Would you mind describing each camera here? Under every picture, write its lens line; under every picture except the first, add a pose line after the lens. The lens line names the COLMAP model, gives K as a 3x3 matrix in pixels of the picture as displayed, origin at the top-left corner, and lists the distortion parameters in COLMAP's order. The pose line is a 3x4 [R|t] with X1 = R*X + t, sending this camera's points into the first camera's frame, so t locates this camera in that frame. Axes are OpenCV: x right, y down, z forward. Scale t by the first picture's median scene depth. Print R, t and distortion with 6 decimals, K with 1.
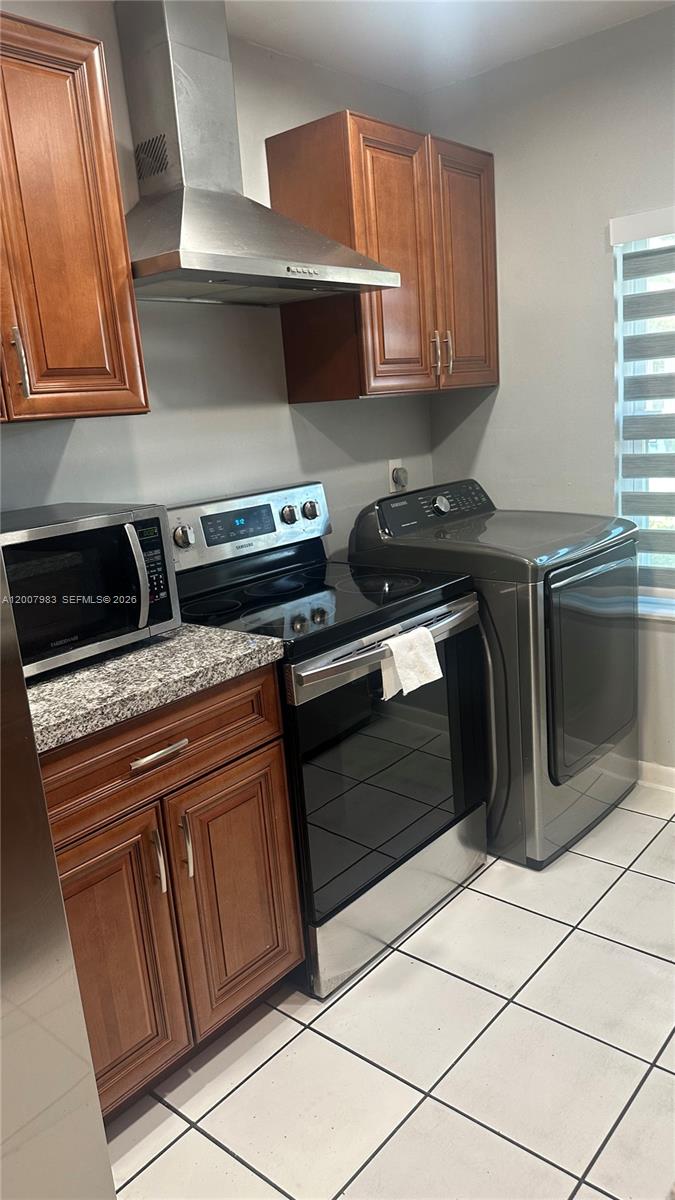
lens RADIAL K [[842.1, 0, 338.8], [0, 842.1, 601.0], [0, 0, 1]] dist [0.199386, -0.467375]
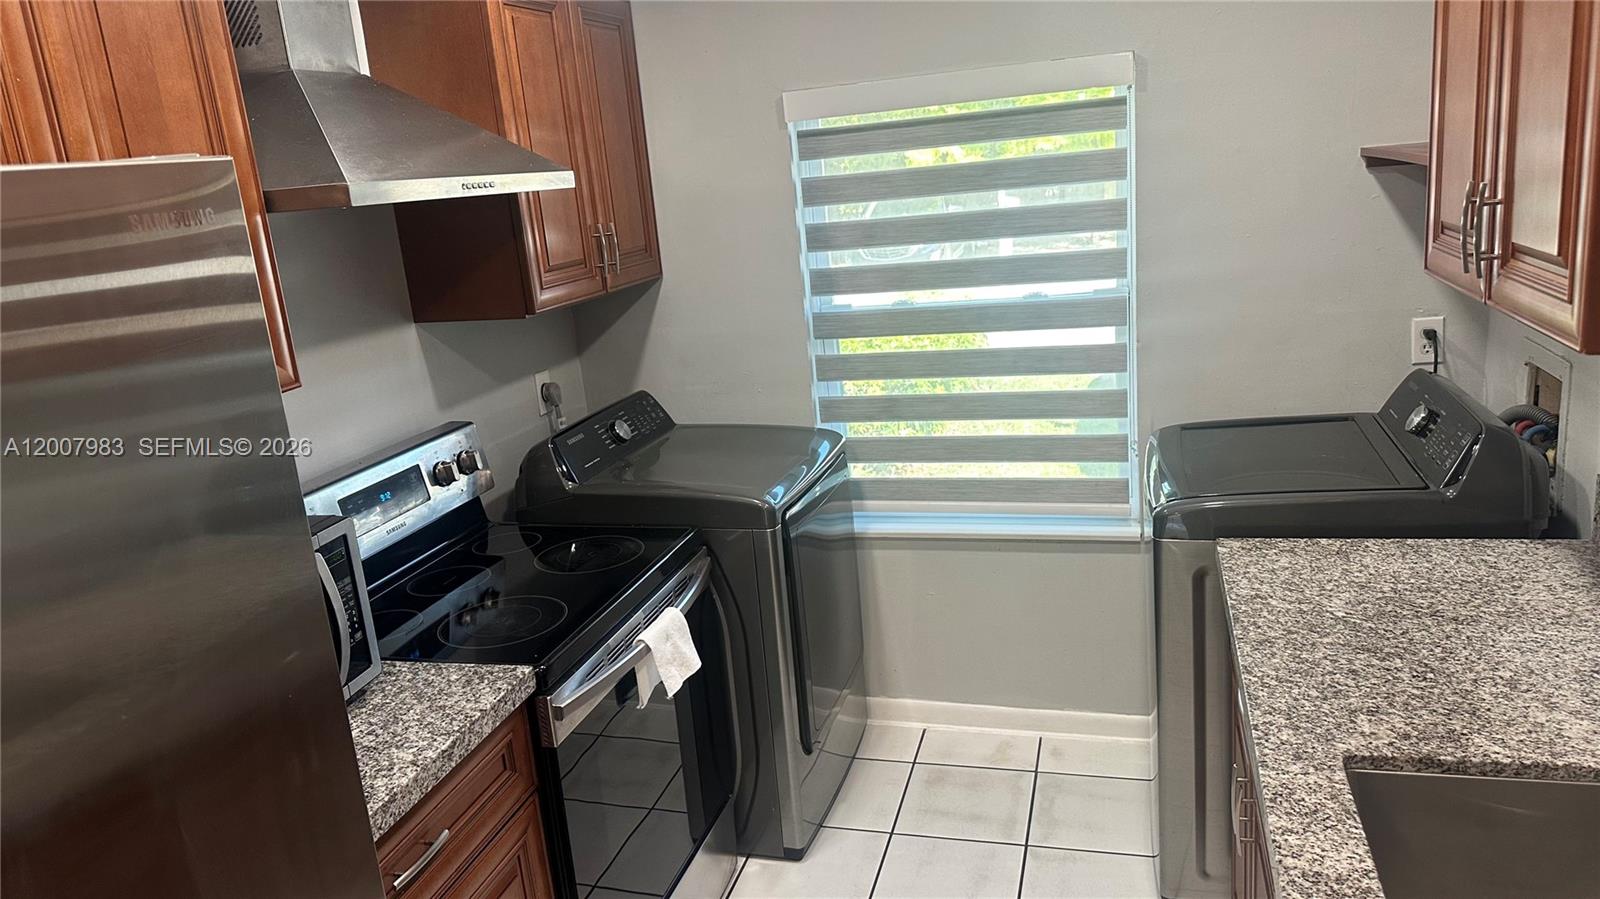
lens RADIAL K [[1122.9, 0, 792.9], [0, 1122.9, 442.8], [0, 0, 1]] dist [0.199386, -0.467375]
pose [[0.910288, -0.105223, 0.400380, -0.178394], [0.113391, 0.993545, 0.003311, -0.097939], [-0.398143, 0.042385, 0.916343, -0.047619]]
